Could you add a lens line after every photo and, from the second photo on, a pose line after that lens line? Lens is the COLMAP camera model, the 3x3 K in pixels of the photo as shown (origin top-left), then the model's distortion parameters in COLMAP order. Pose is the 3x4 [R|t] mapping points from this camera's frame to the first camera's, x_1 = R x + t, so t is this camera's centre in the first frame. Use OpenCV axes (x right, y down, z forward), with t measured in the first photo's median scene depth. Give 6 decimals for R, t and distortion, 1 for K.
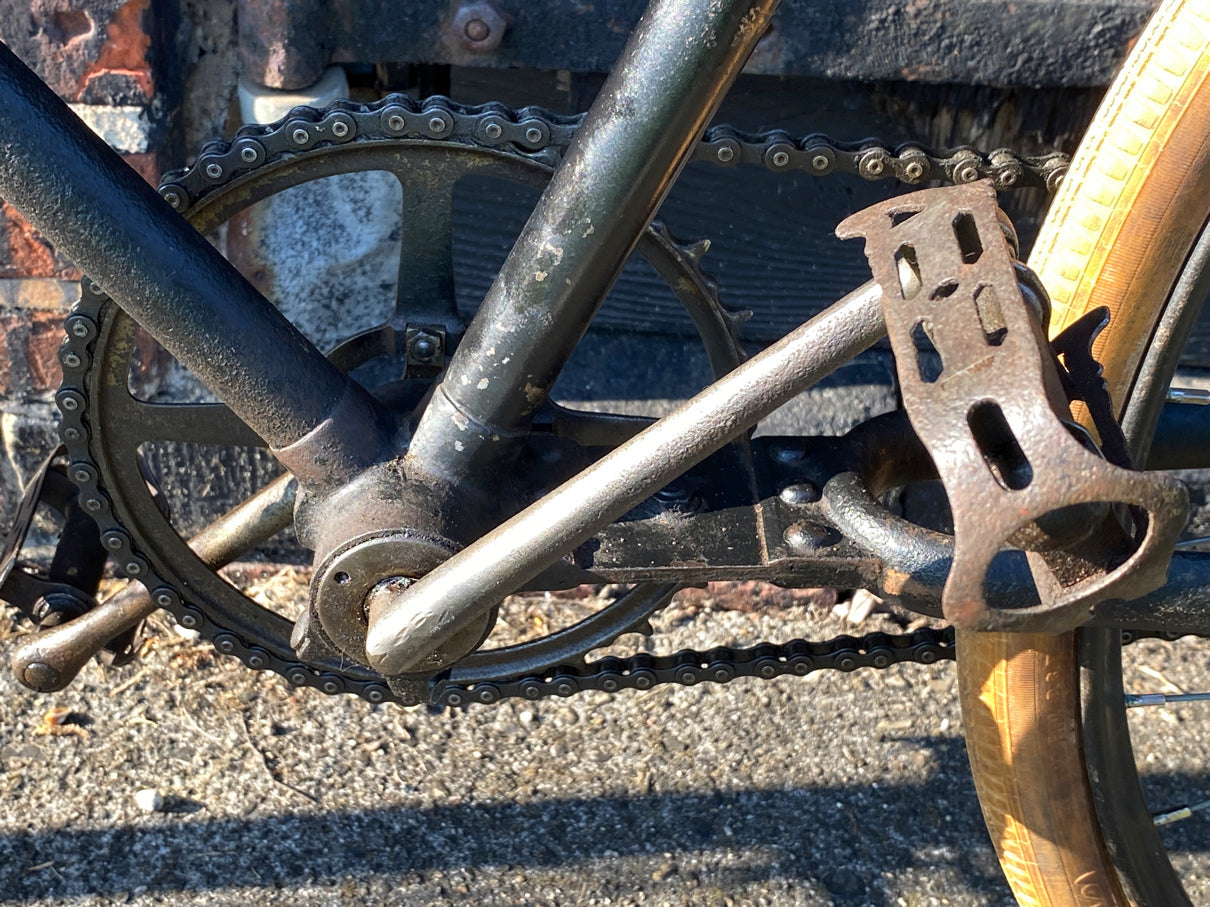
lens RADIAL K [[1831.3, 0, 570.7], [0, 1831.3, 455.4], [0, 0, 1]] dist [0.124296, 0.000000]
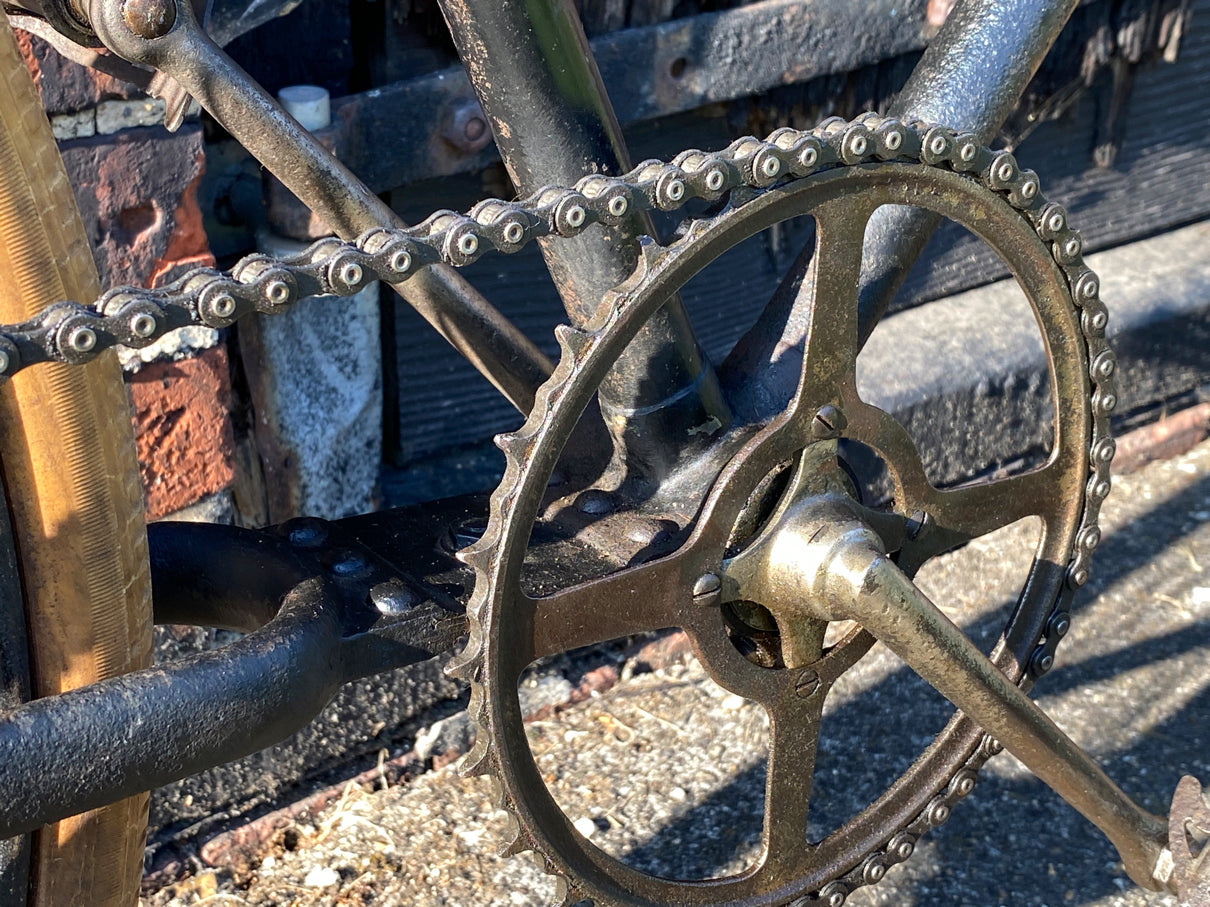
lens RADIAL K [[1831.3, 0, 600.6], [0, 1831.3, 451.0], [0, 0, 1]] dist [0.124296, 0.000000]
pose [[0.795679, -0.334139, 0.505219, -0.530890], [0.407517, 0.912391, -0.038373, -0.003809], [-0.448135, 0.236418, 0.862138, 0.140721]]
